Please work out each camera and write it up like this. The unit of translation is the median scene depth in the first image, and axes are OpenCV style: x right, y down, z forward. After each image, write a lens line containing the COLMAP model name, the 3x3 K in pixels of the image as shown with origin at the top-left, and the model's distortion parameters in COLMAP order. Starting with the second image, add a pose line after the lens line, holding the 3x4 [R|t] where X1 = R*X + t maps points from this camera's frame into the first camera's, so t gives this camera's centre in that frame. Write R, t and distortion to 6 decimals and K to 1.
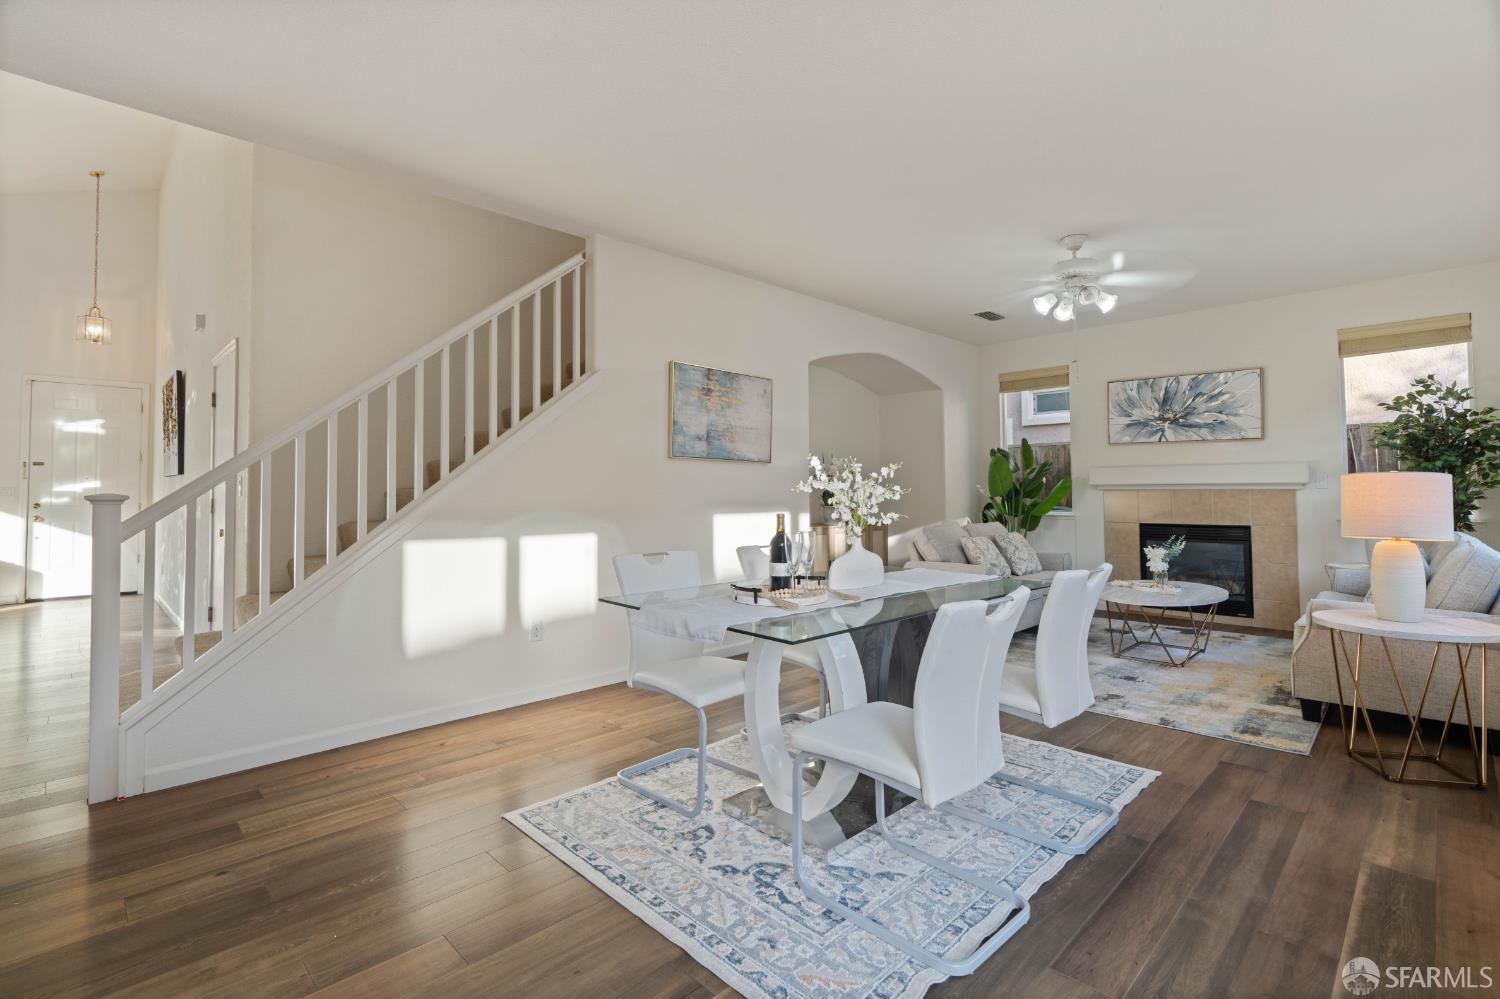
lens RADIAL K [[683.6, 0, 753.9], [0, 683.6, 467.5], [0, 0, 1]] dist [-0.004588, 0.001762]
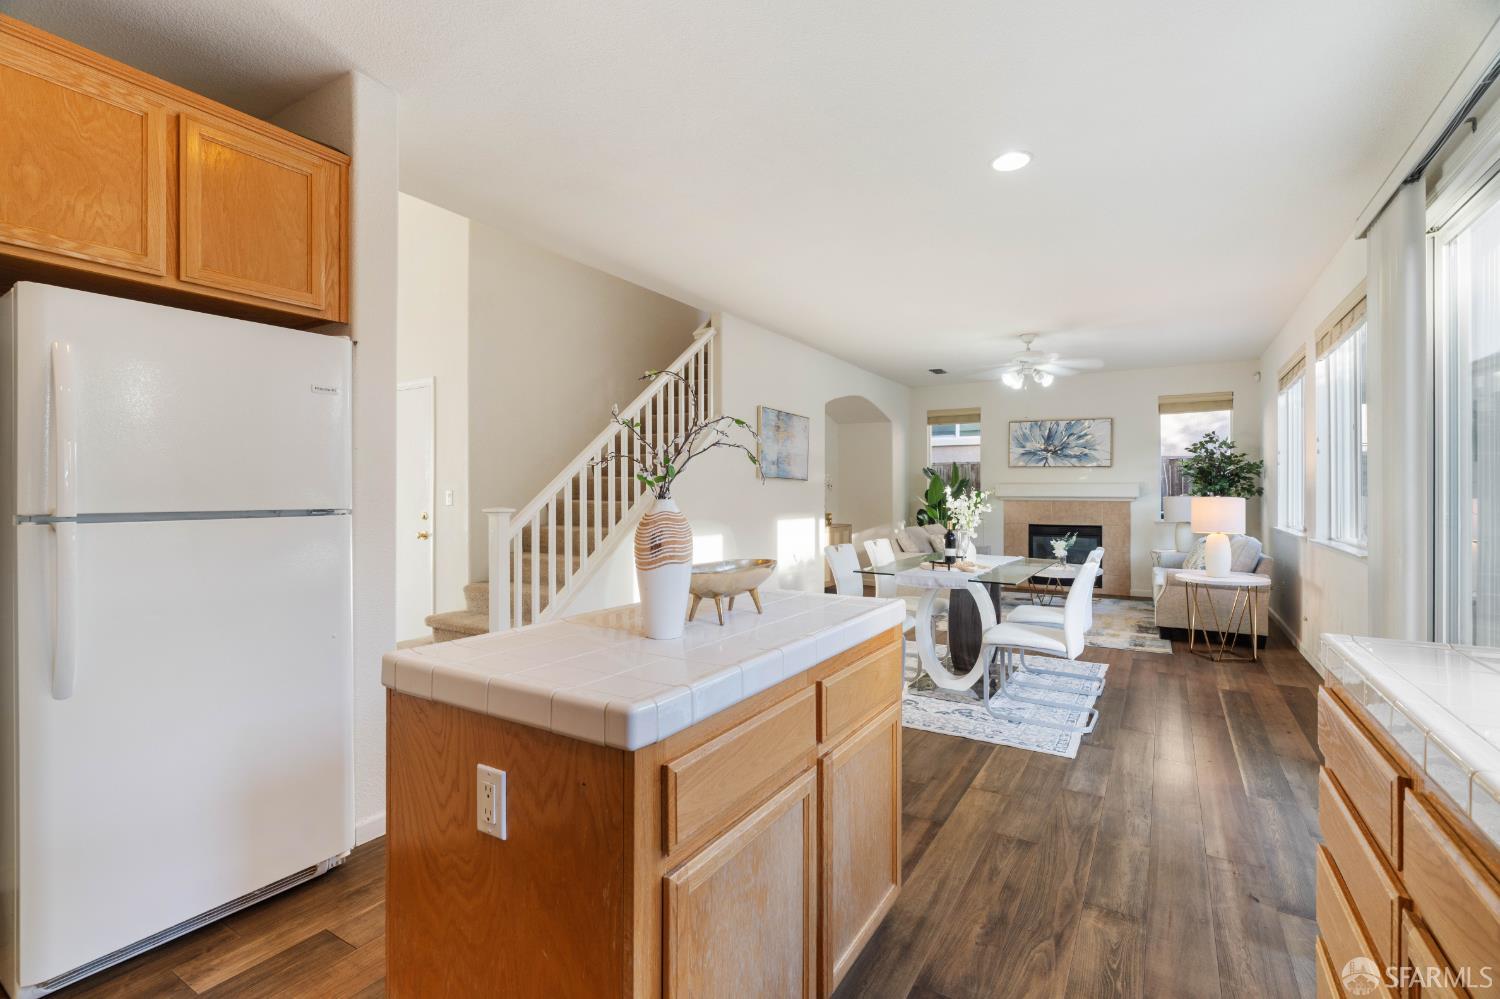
lens RADIAL K [[683.6, 0, 750.2], [0, 683.6, 484.0], [0, 0, 1]] dist [-0.004588, 0.001762]
pose [[0.970527, 0.010327, 0.240773, -0.430068], [-0.015822, 0.999656, 0.020901, -0.027712], [-0.240474, -0.024095, 0.970356, -0.284556]]
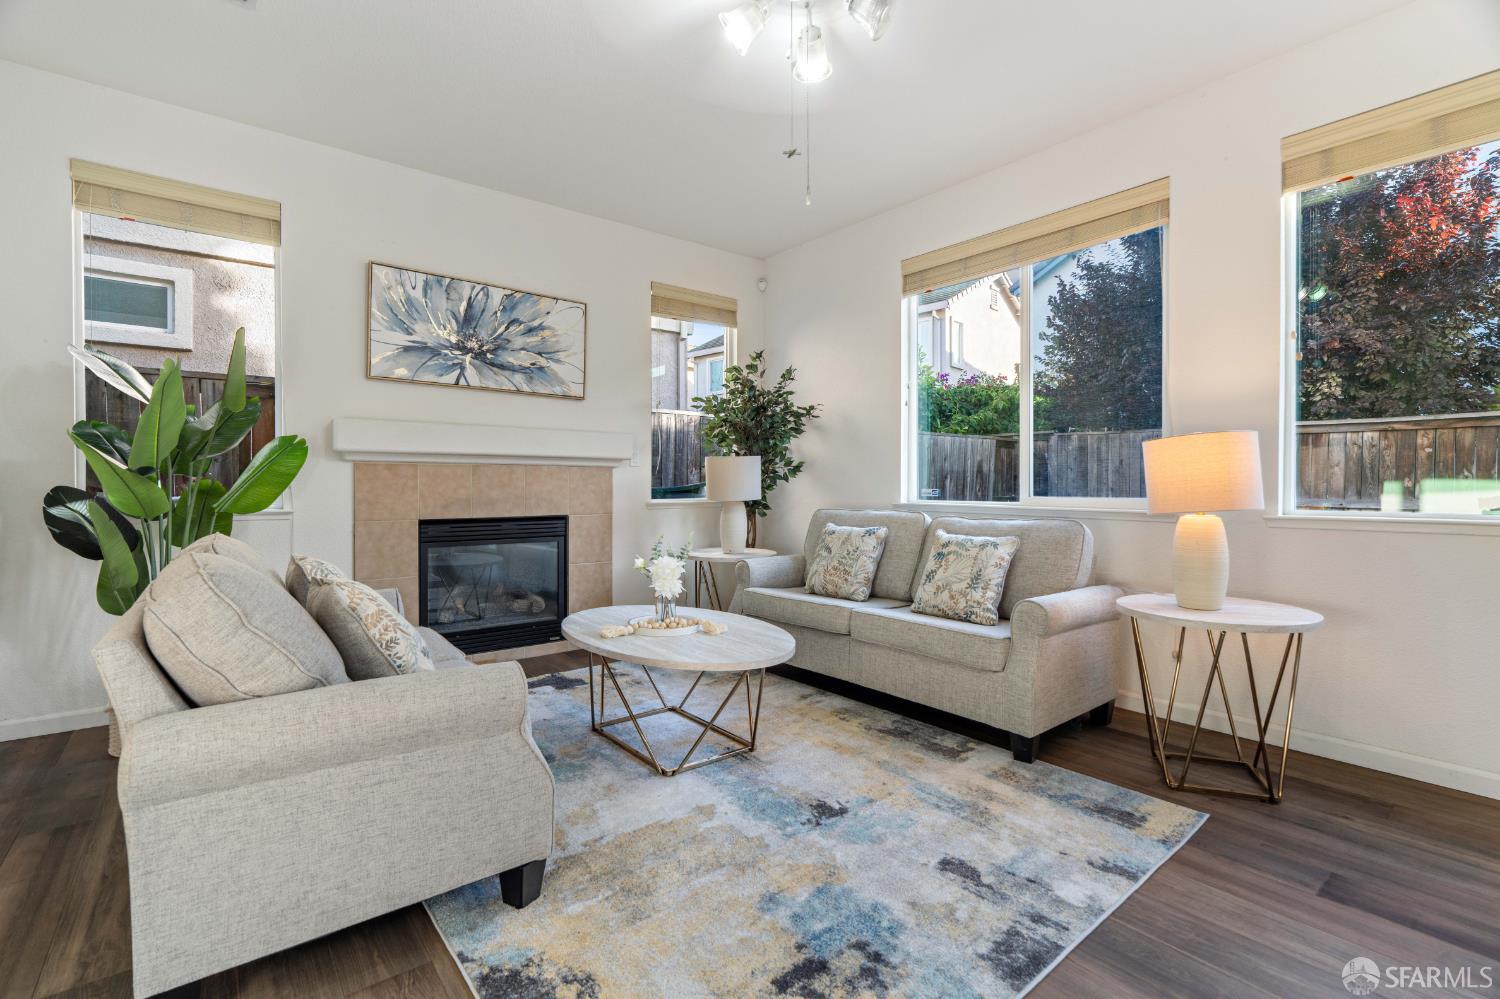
lens RADIAL K [[683.6, 0, 754.5], [0, 683.6, 485.8], [0, 0, 1]] dist [-0.004588, 0.001762]
pose [[0.107000, 0.002860, 0.994255, 0.023783], [-0.037289, 0.999304, 0.001138, 0.054485], [-0.993560, -0.037196, 0.107032, 0.869430]]
